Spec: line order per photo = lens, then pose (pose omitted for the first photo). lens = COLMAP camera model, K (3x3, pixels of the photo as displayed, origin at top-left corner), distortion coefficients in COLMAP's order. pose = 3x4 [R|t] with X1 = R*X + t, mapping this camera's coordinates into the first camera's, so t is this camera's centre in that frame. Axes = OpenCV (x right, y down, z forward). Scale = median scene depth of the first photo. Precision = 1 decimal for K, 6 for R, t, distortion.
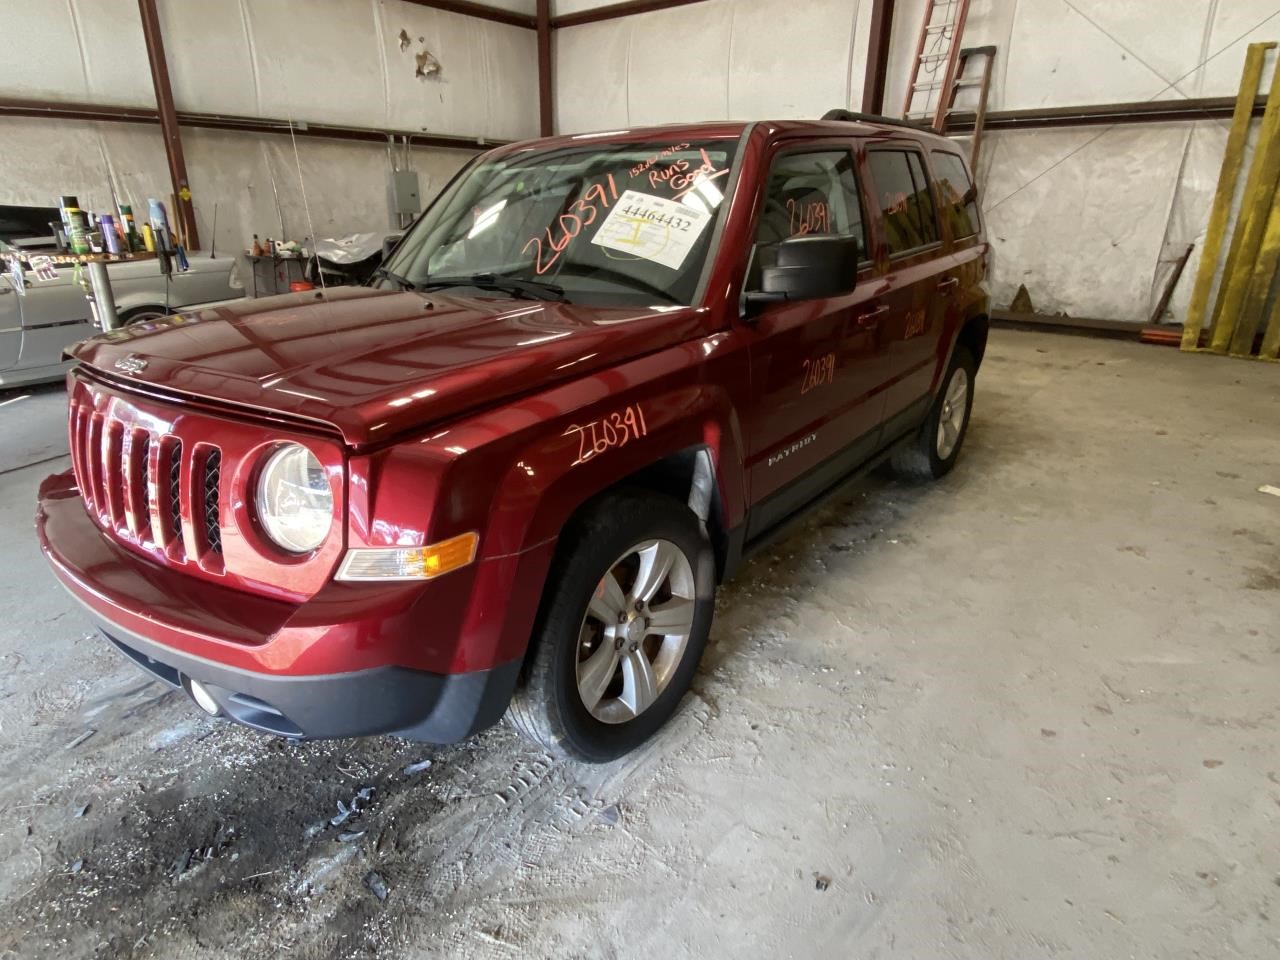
lens RADIAL K [[754.2, 0, 640.0], [0, 754.2, 480.0], [0, 0, 1]] dist [0.023668, -0.020396]
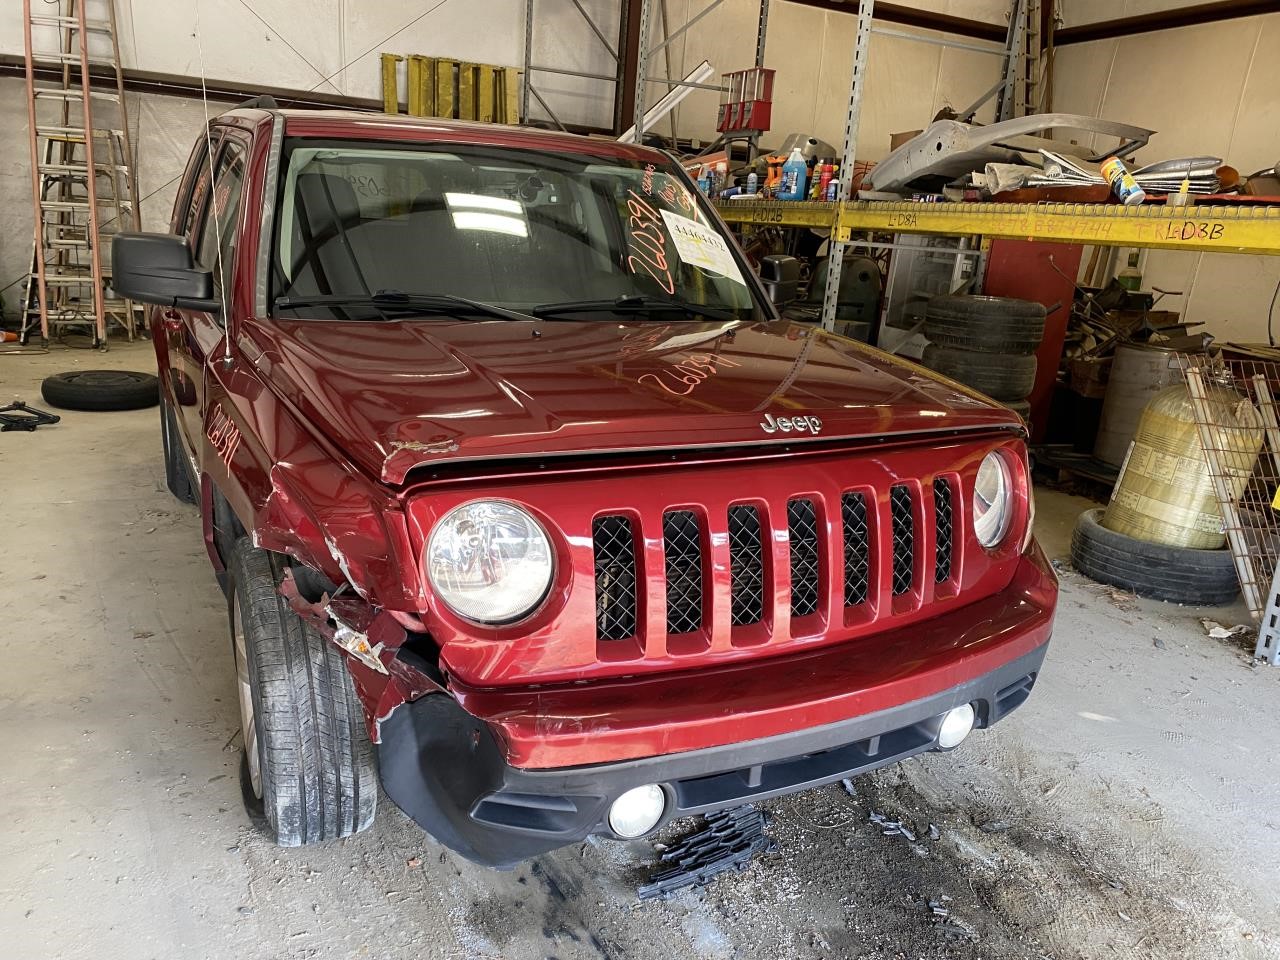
lens RADIAL K [[976.7, 0, 643.0], [0, 976.7, 466.2], [0, 0, 1]] dist [0.013173, 0.004731]
pose [[0.417111, -0.194652, 0.887766, -1.283402], [0.241859, 0.965347, 0.098026, -0.199176], [-0.876084, 0.173826, 0.449736, 0.521351]]
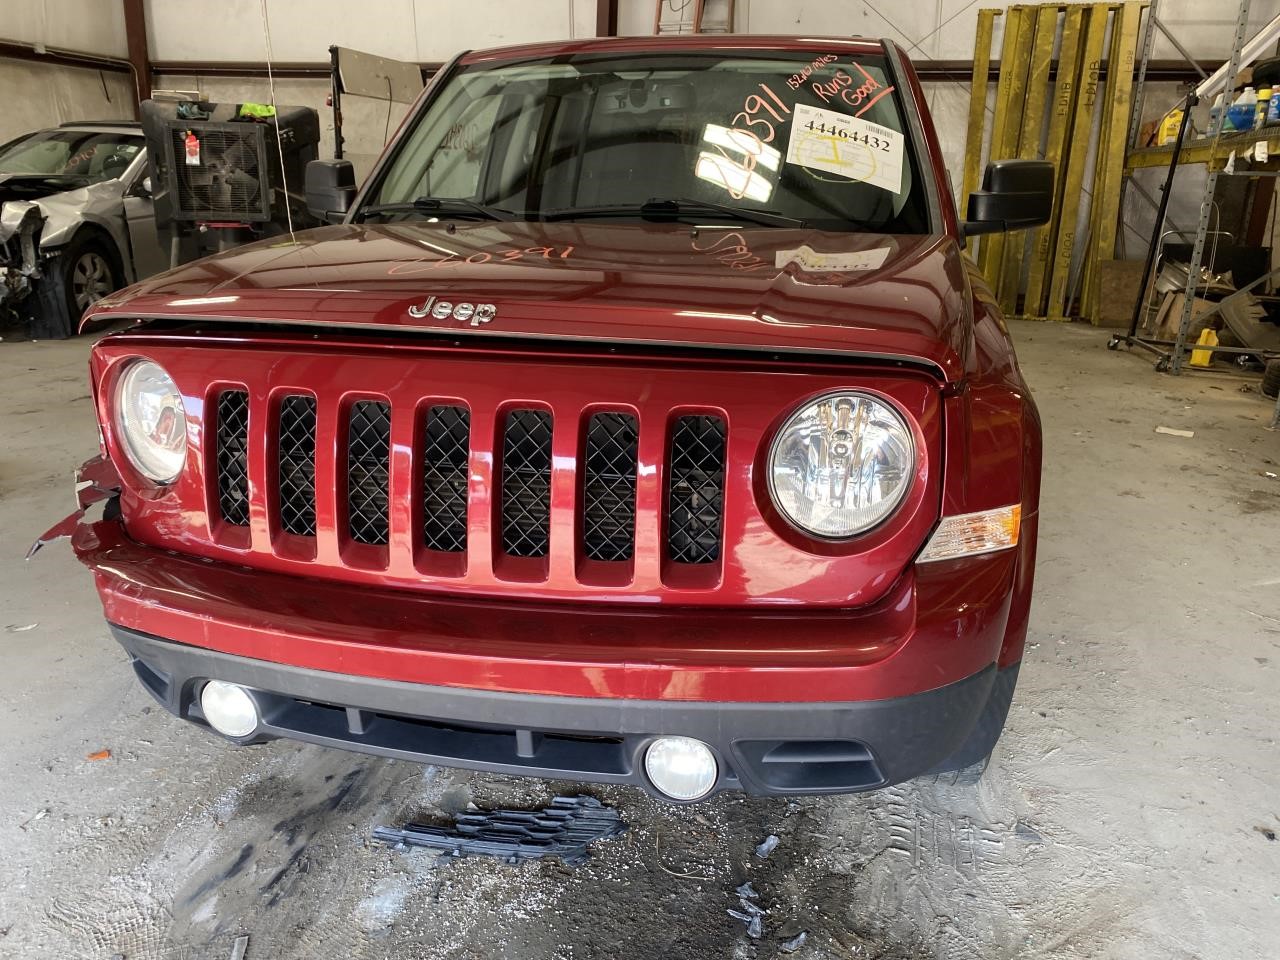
lens RADIAL K [[979.1, 0, 631.5], [0, 979.1, 451.5], [0, 0, 1]] dist [0.004757, -0.002581]
pose [[0.911599, -0.092869, 0.400454, -0.647567], [0.118515, 0.992159, -0.039696, 0.015870], [-0.393627, 0.083647, 0.915457, 0.122531]]
